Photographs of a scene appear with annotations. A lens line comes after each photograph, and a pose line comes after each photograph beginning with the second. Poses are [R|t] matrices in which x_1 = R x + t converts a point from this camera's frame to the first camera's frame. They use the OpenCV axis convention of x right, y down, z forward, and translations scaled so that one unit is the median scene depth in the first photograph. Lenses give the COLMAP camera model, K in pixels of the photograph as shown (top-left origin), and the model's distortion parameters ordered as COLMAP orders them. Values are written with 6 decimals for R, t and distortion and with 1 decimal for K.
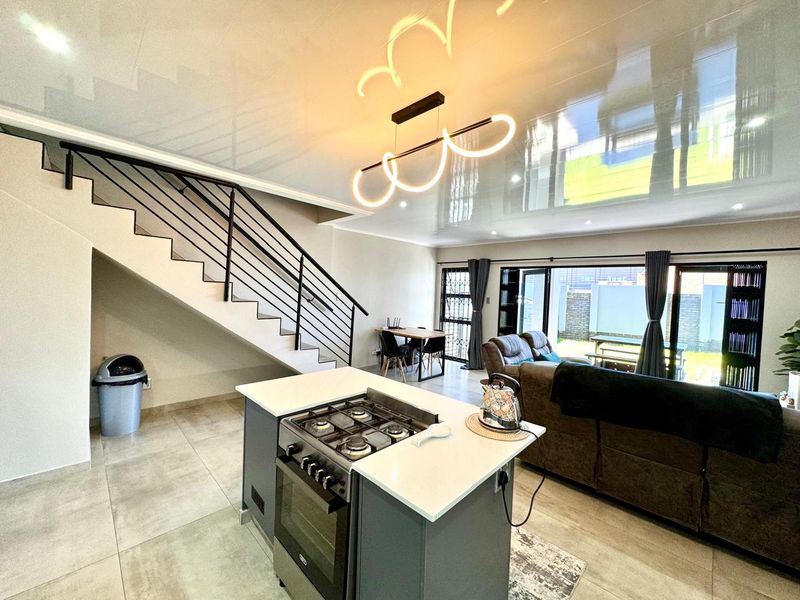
lens RADIAL K [[319.4, 0, 399.4], [0, 319.4, 301.7], [0, 0, 1]] dist [-0.000705, 0.000114]
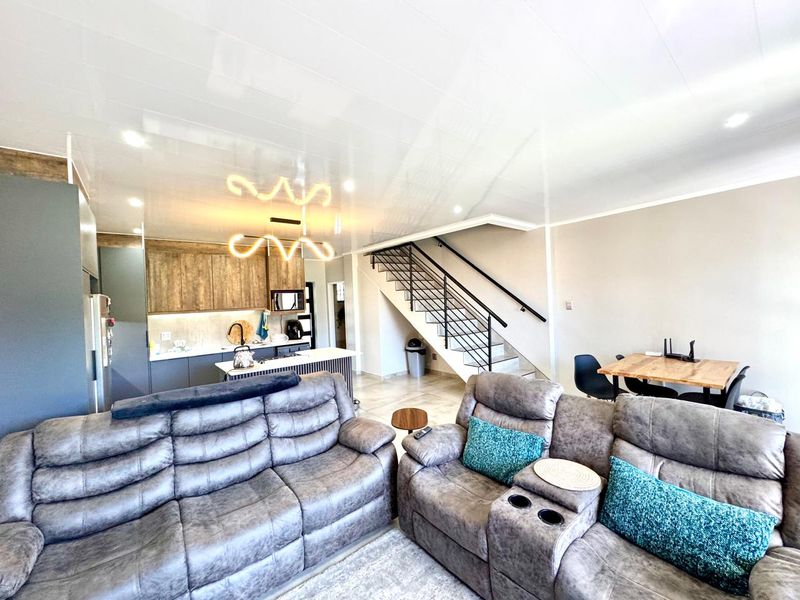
lens RADIAL K [[319.4, 0, 398.7], [0, 319.4, 300.4], [0, 0, 1]] dist [-0.000705, 0.000114]
pose [[-0.116350, -0.028991, -0.992785, 0.814265], [0.001869, 0.999566, -0.029408, -0.005881], [0.993206, -0.005277, -0.116246, 0.789876]]
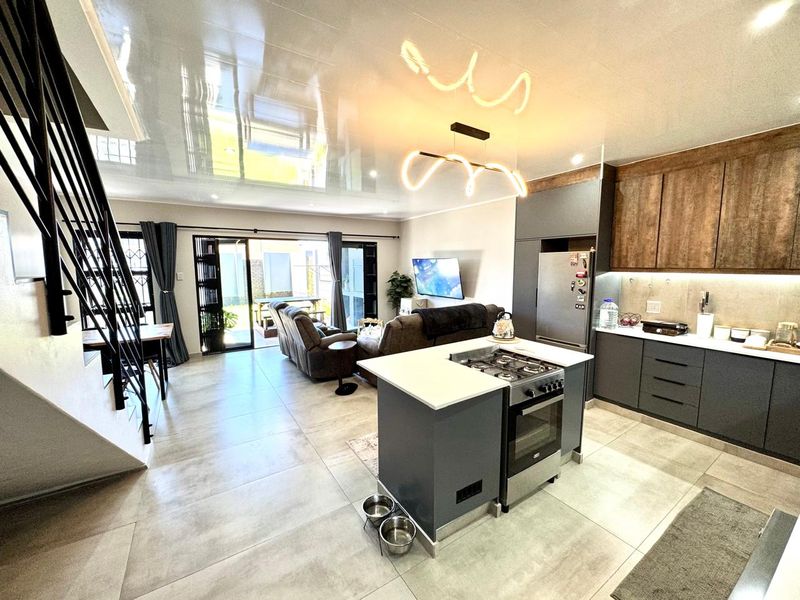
lens RADIAL K [[319.4, 0, 399.3], [0, 319.4, 298.3], [0, 0, 1]] dist [-0.000705, 0.000114]
pose [[0.219567, -0.143425, 0.964997, -0.539082], [0.046790, 0.989545, 0.136427, -0.044627], [-0.974475, 0.015197, 0.223982, 0.390090]]
